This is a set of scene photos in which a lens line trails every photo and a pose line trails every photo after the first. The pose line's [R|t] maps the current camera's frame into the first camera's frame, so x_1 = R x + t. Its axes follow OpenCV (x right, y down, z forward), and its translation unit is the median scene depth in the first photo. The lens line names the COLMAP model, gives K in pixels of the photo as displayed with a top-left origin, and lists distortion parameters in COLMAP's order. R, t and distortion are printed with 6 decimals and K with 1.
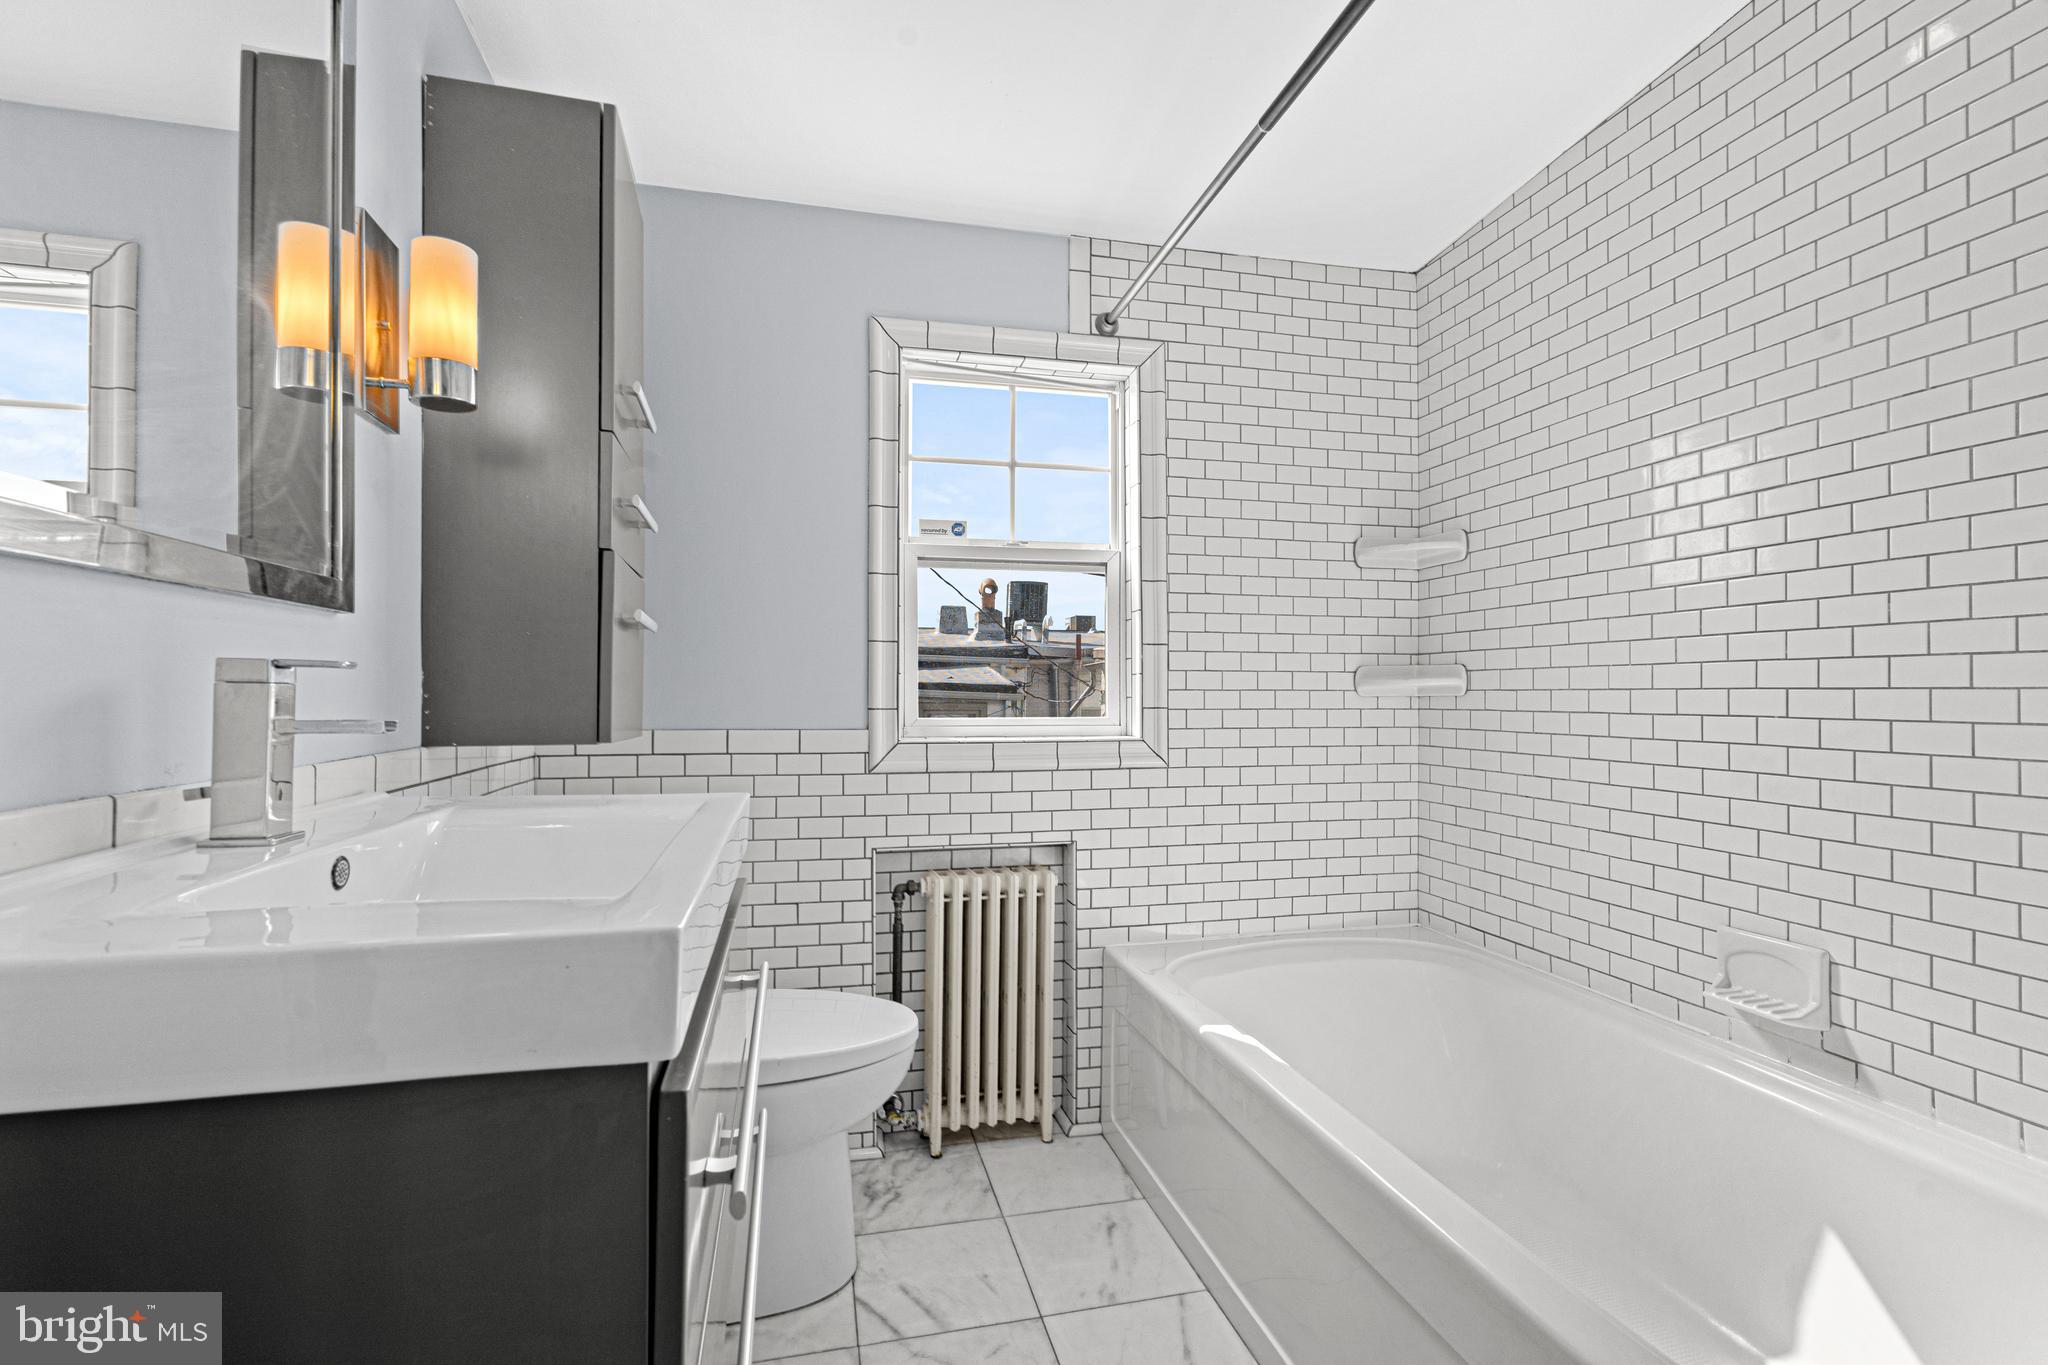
lens RADIAL K [[917.9, 0, 1031.9], [0, 917.9, 690.0], [0, 0, 1]] dist [-0.003992, 0.001515]
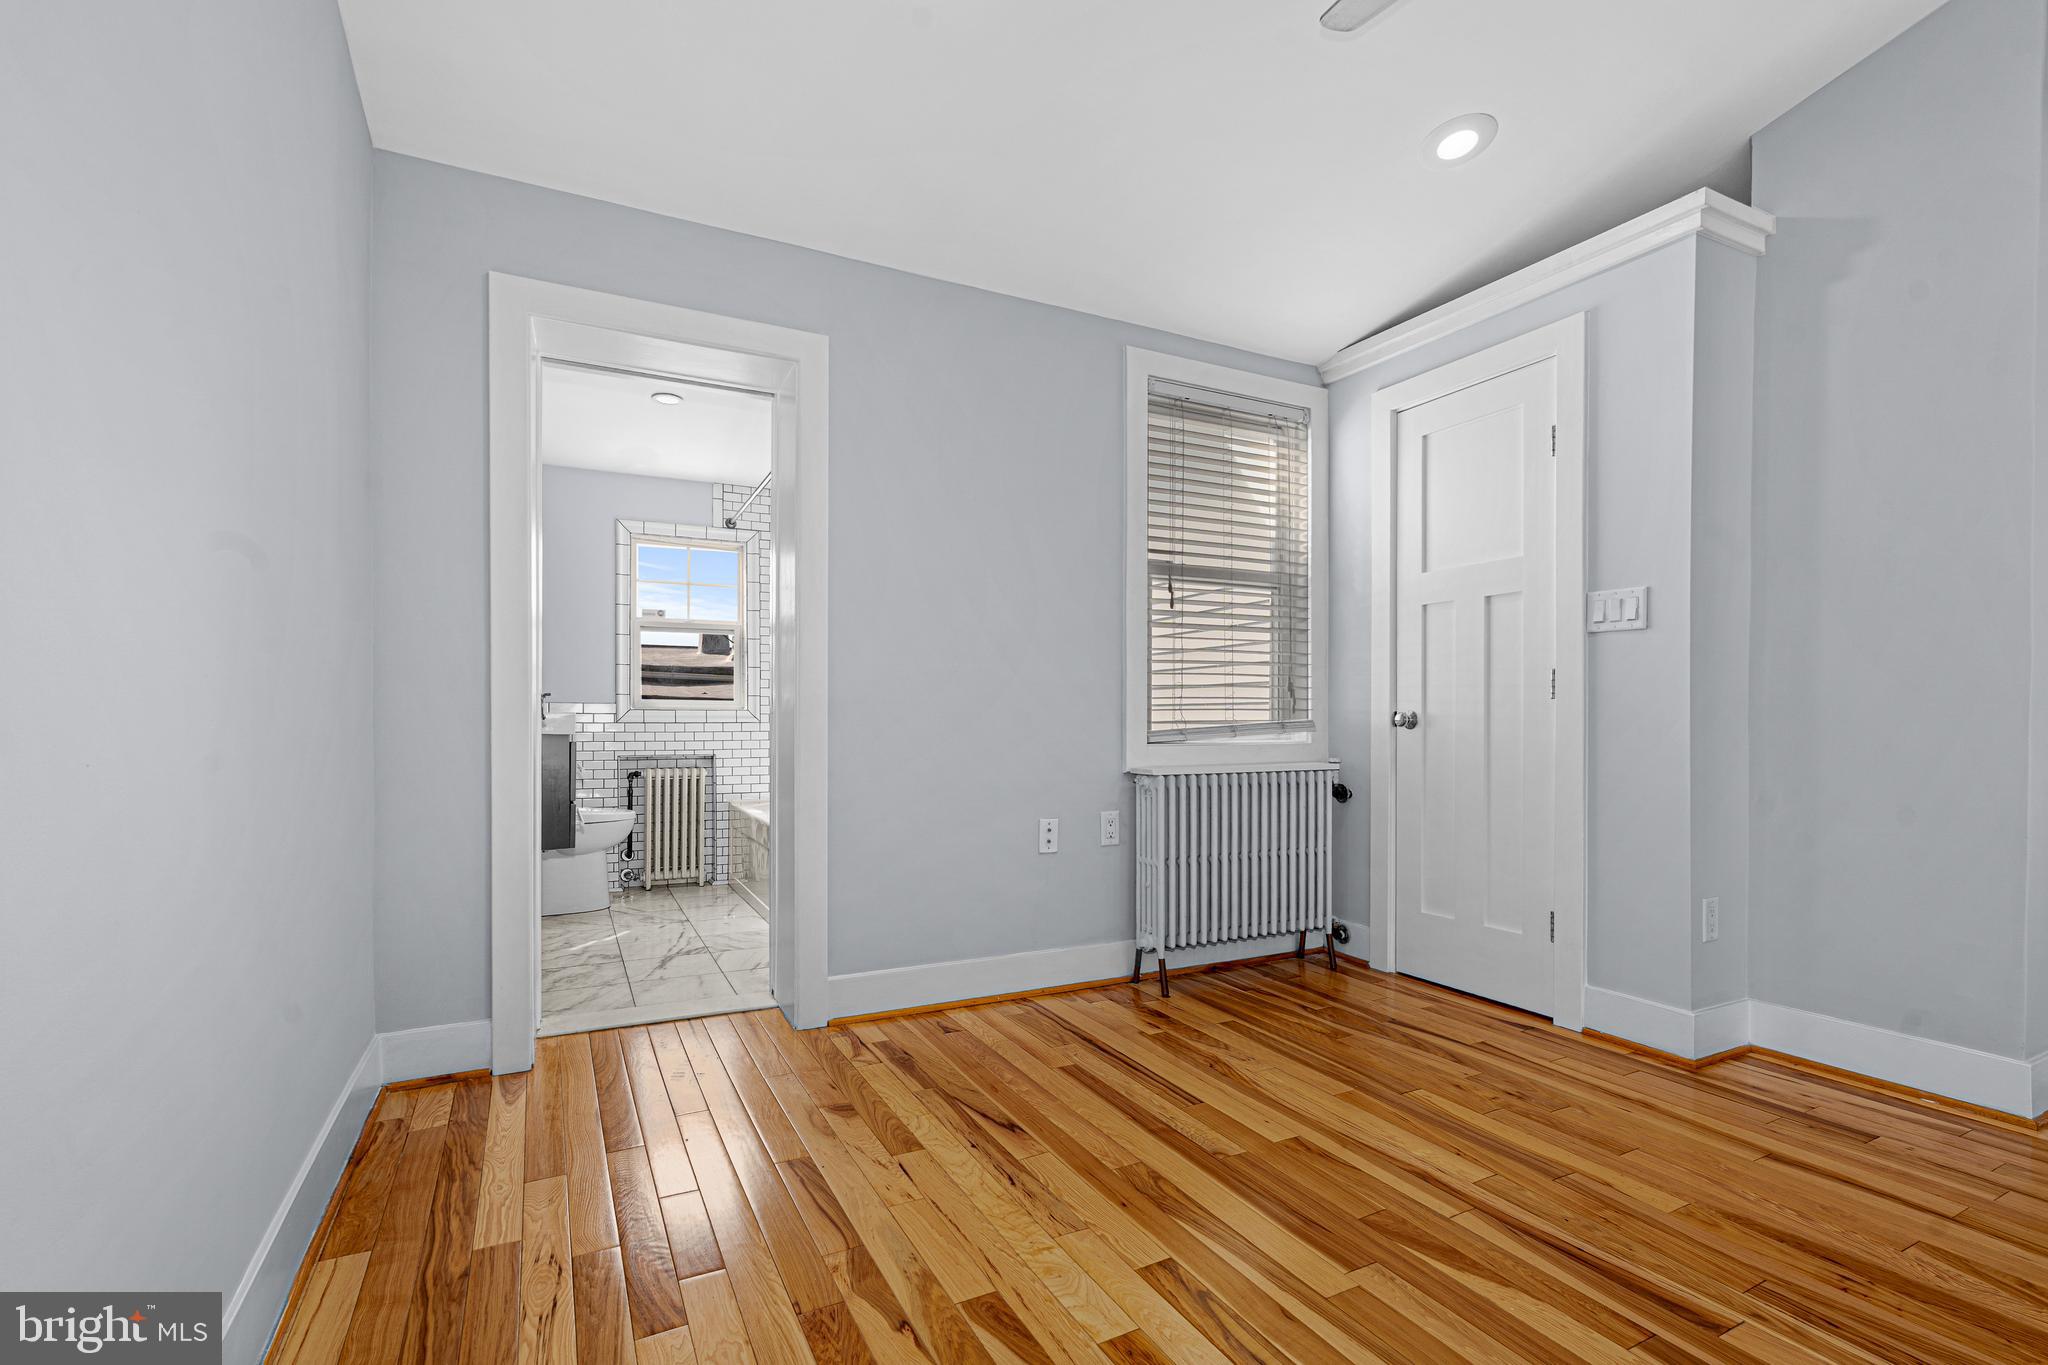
lens RADIAL K [[917.9, 0, 1018.2], [0, 917.9, 714.3], [0, 0, 1]] dist [-0.003992, 0.001515]
pose [[0.974566, -0.001276, 0.224096, 0.273610], [0.000654, 0.999996, 0.002851, 0.062231], [-0.224098, -0.002631, 0.974563, -1.387391]]
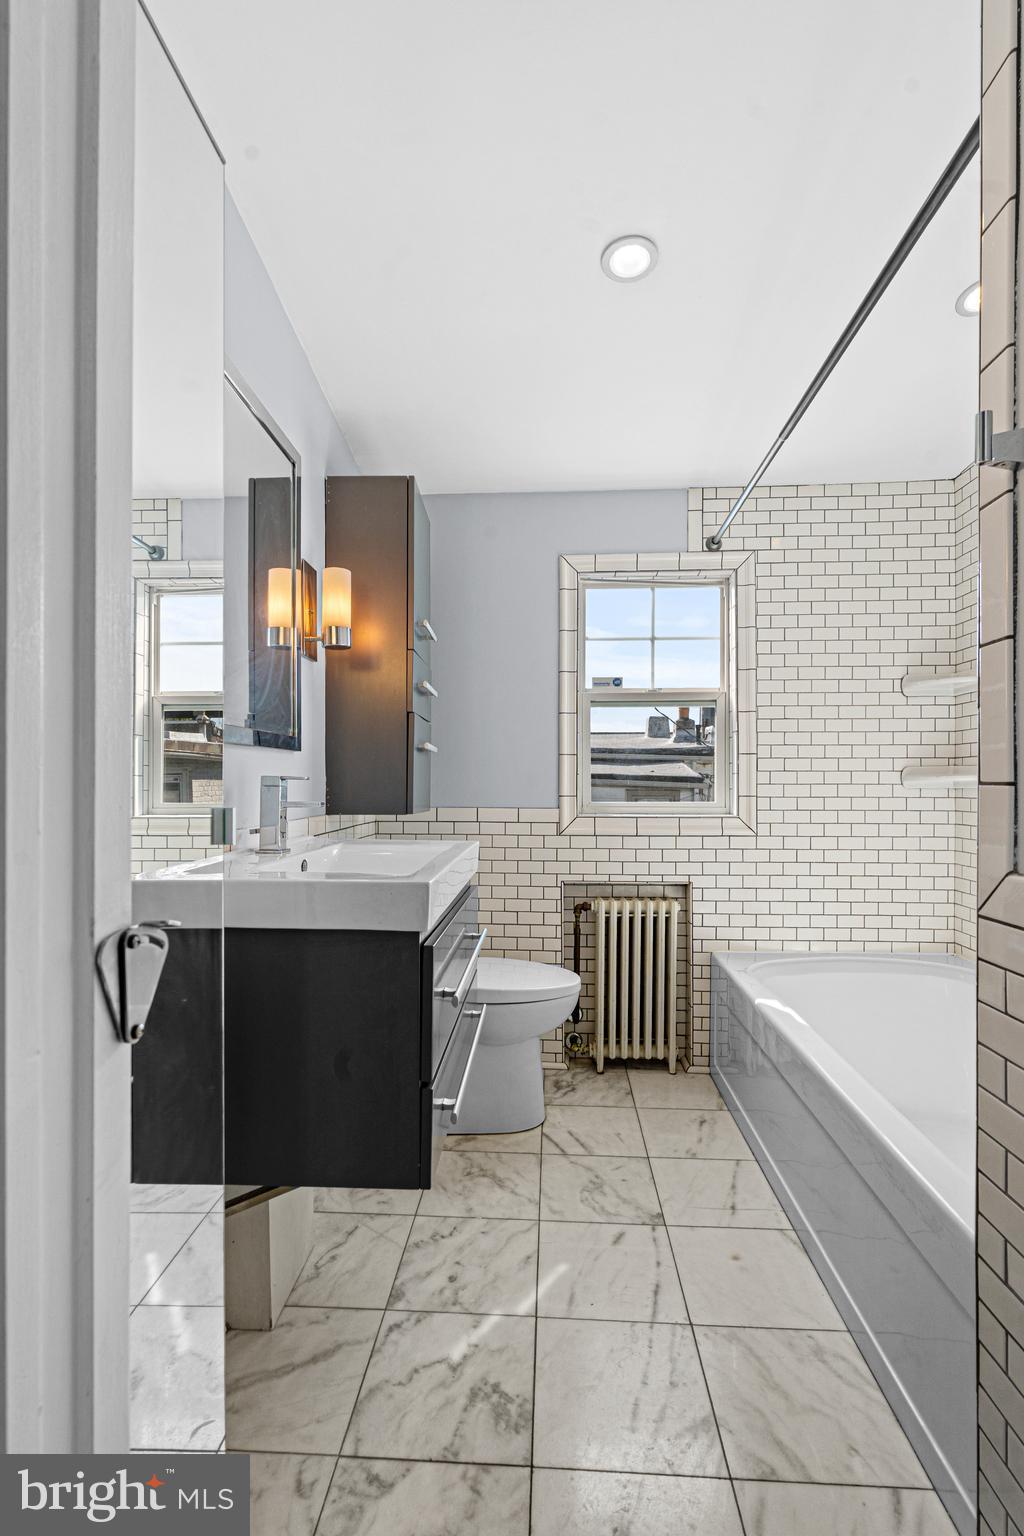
lens RADIAL K [[688.4, 0, 520.3], [0, 688.4, 785.2], [0, 0, 1]] dist [-0.003992, 0.001515]
pose [[0.959532, 0.000448, -0.281599, 0.099455], [0.001704, 0.999971, 0.007397, -0.007751], [0.281594, -0.007578, 0.959504, -0.194511]]
